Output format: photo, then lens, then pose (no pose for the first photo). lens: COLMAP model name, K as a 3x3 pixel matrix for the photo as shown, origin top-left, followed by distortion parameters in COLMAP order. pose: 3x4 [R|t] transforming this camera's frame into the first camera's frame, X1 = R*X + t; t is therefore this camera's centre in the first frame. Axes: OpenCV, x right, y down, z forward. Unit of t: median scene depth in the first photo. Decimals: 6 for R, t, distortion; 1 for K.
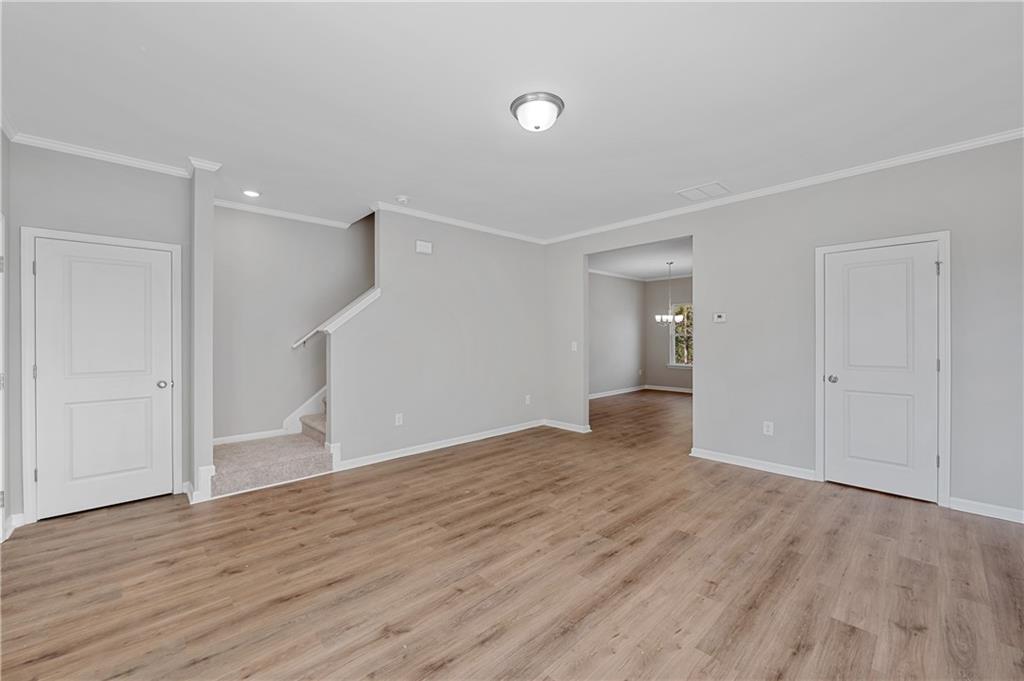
lens RADIAL K [[446.1, 0, 509.4], [0, 446.1, 334.4], [0, 0, 1]] dist [-0.004238, -0.000509]
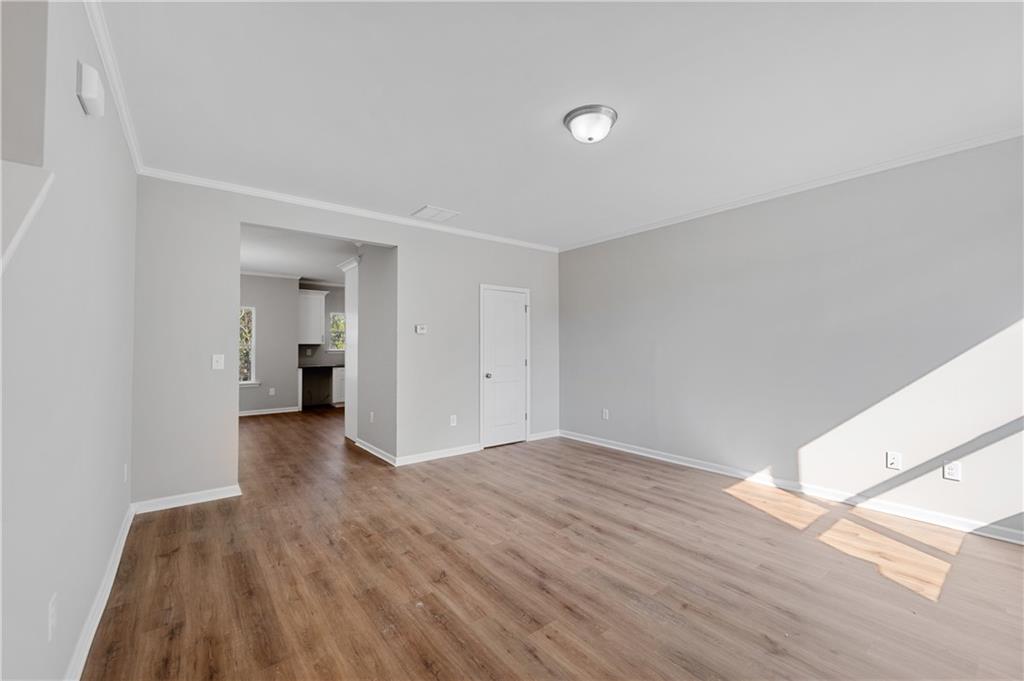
lens RADIAL K [[446.1, 0, 509.4], [0, 446.1, 334.4], [0, 0, 1]] dist [-0.004238, -0.000509]
pose [[0.012856, 0.031402, 0.999424, -0.755184], [-0.002985, 0.999504, -0.031366, 0.010458], [-0.999913, -0.002580, 0.012944, 0.939355]]
